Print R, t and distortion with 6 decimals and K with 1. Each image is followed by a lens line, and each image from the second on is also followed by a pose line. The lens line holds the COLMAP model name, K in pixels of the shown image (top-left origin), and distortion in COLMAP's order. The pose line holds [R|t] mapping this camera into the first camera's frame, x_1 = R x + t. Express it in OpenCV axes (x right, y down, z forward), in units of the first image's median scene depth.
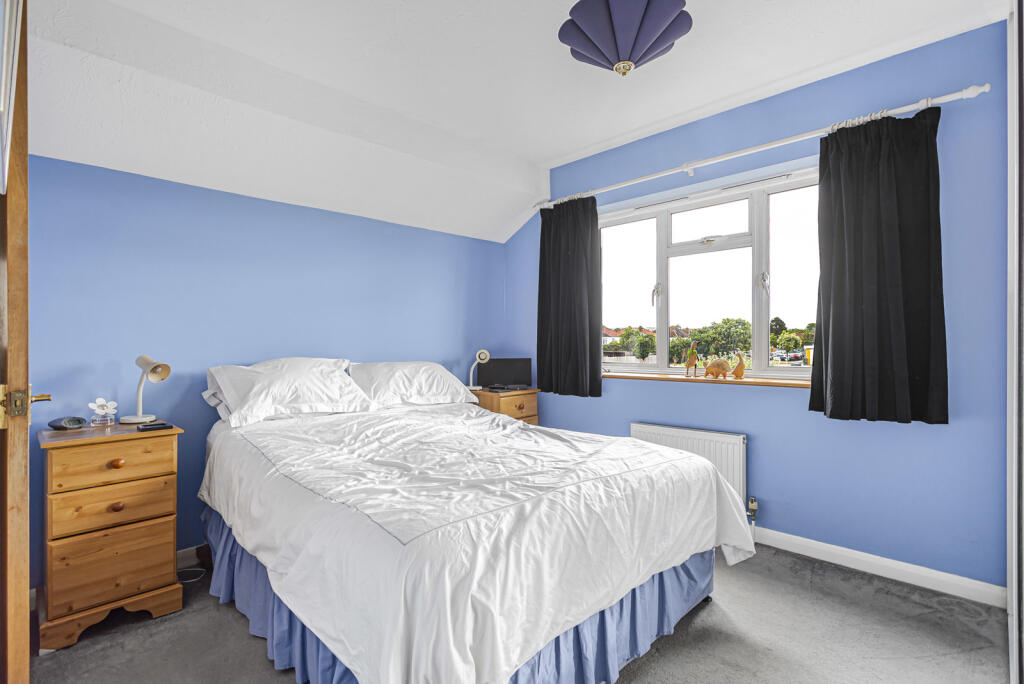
lens RADIAL K [[499.3, 0, 506.8], [0, 499.3, 348.0], [0, 0, 1]] dist [0.001747, 0.000584]
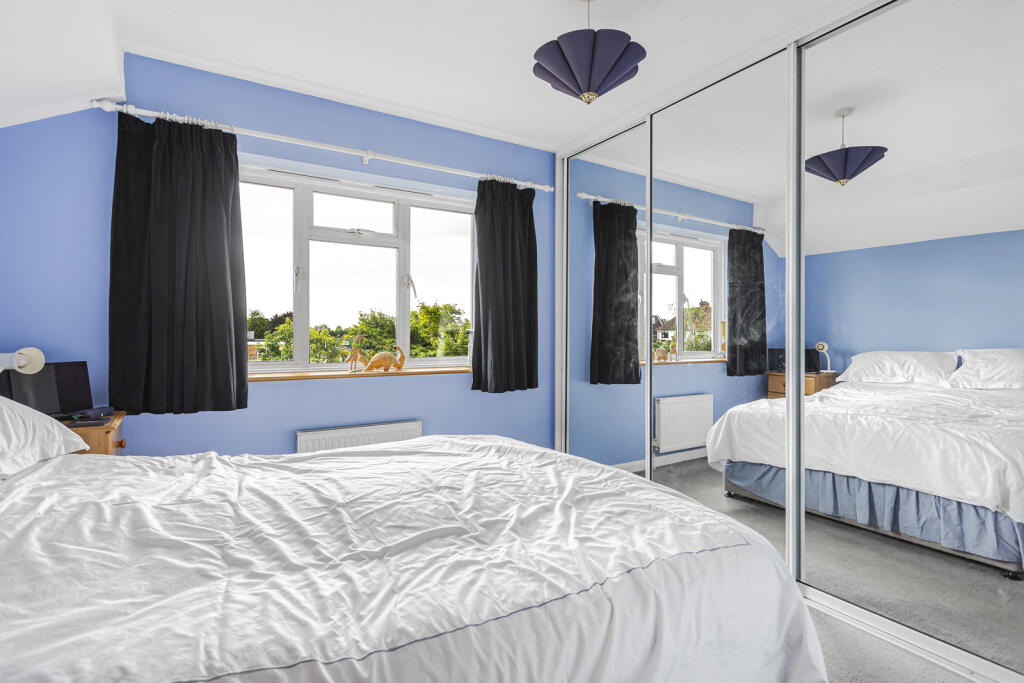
lens RADIAL K [[499.3, 0, 506.8], [0, 499.3, 347.5], [0, 0, 1]] dist [0.001747, 0.000584]
pose [[0.239503, -0.014127, 0.970793, -0.502870], [0.008126, 0.999888, 0.012546, 0.001000], [-0.970862, 0.004884, 0.239591, 0.498384]]
